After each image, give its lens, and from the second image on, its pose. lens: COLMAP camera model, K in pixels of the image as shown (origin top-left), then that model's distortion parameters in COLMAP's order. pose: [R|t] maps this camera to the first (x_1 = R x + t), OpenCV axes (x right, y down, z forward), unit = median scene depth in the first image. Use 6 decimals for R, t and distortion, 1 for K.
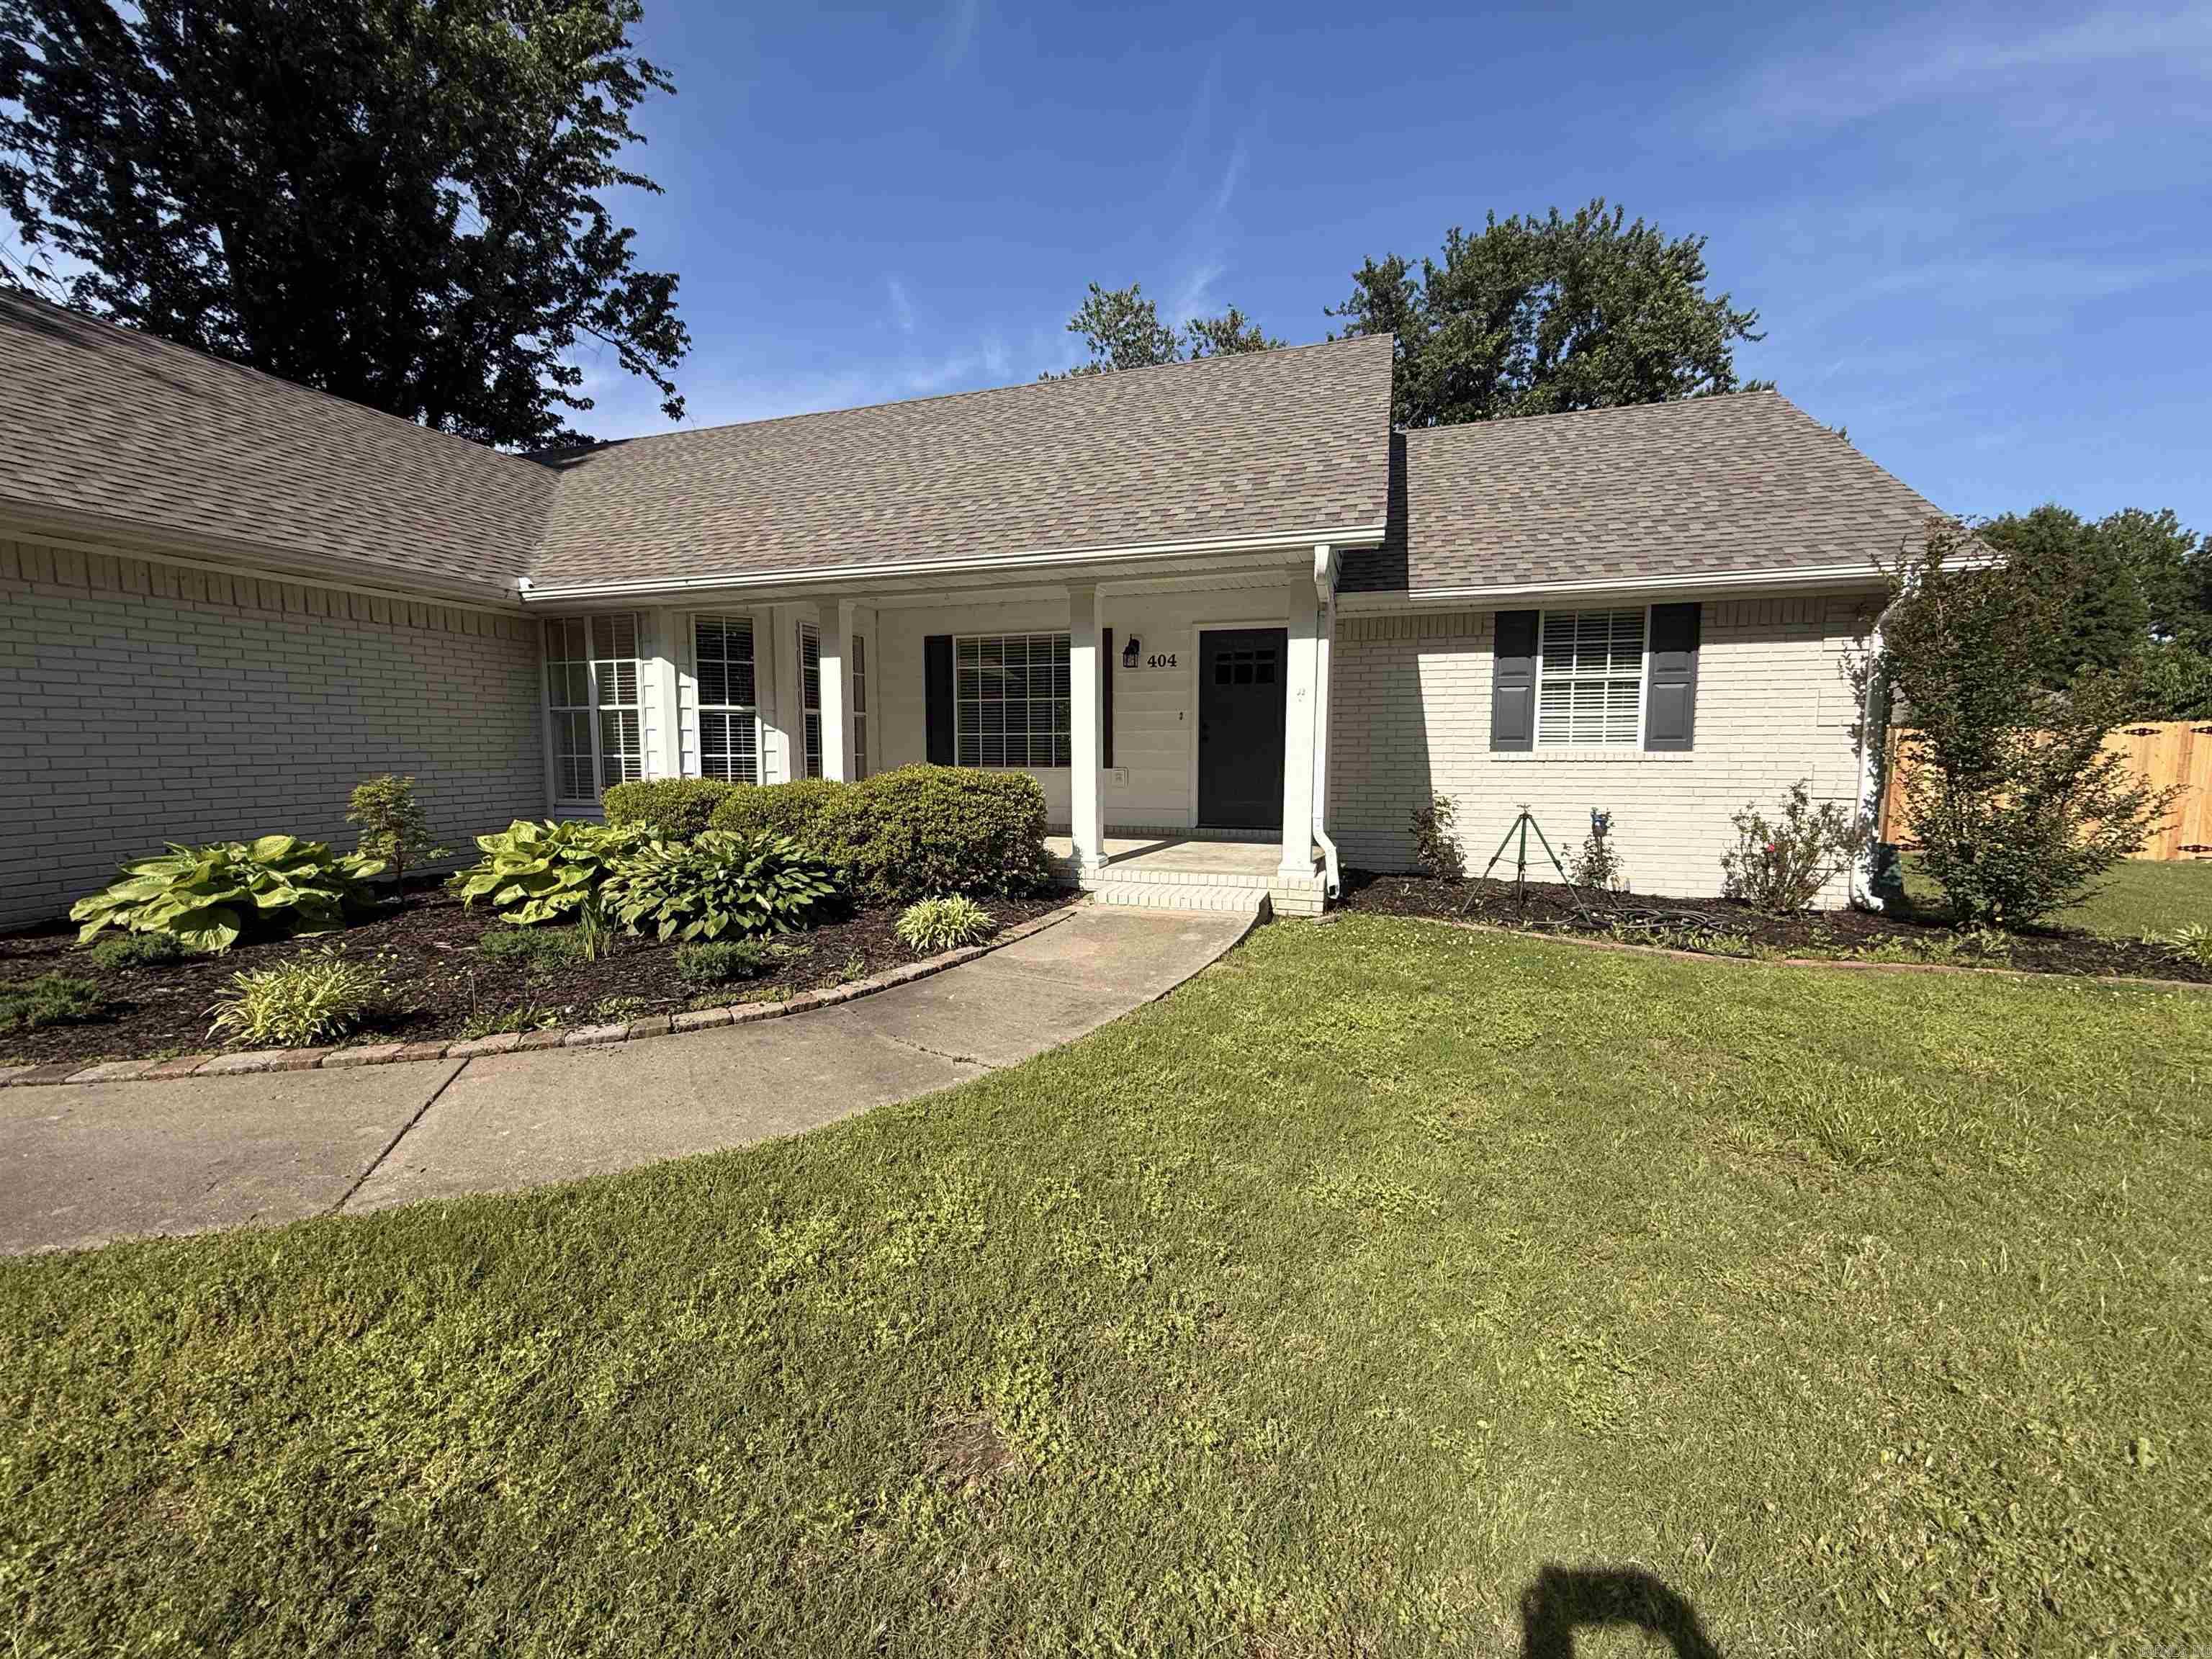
lens RADIAL K [[887.2, 0, 1097.8], [0, 887.2, 829.5], [0, 0, 1]] dist [0.001533, 0.000329]
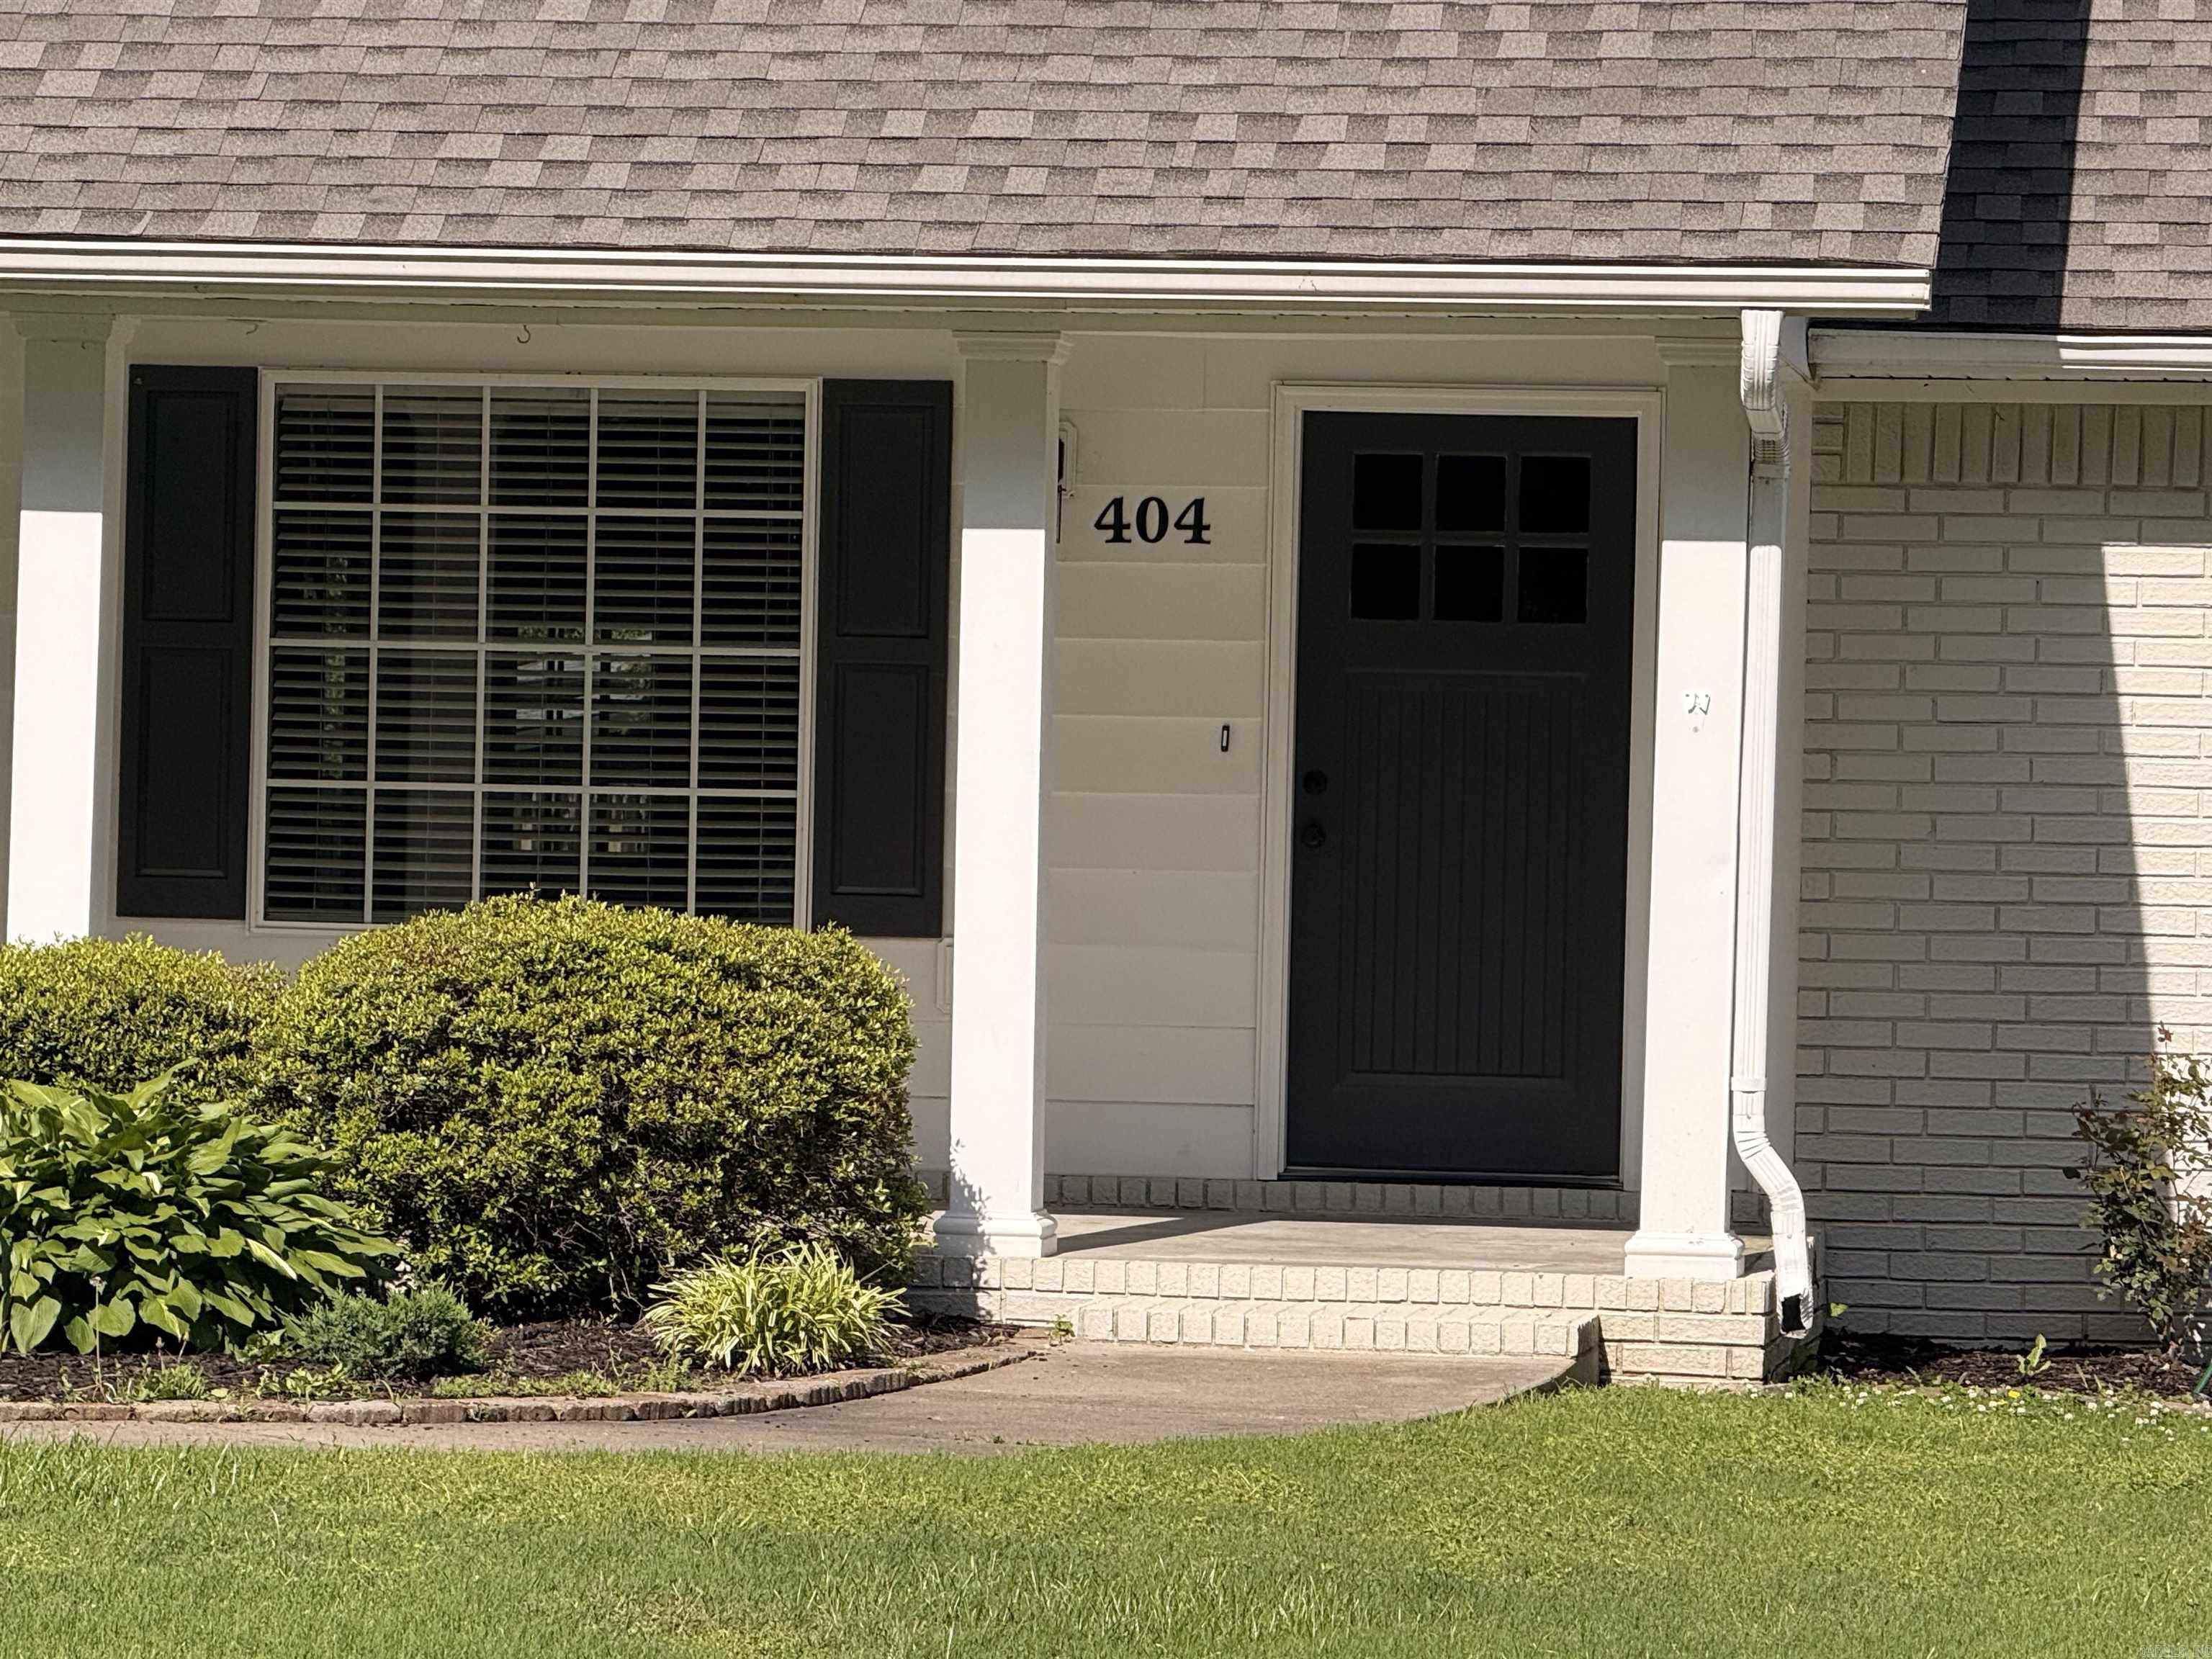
lens RADIAL K [[9883.2, 0, 1106.0], [0, 9883.2, 829.5], [0, 0, 1]] dist [0.164014, 3.586893]
pose [[0.984034, 0.025108, 0.176201, -0.513794], [-0.008719, 0.995611, -0.093178, 0.190510], [-0.177767, 0.090154, 0.979934, -2.071731]]
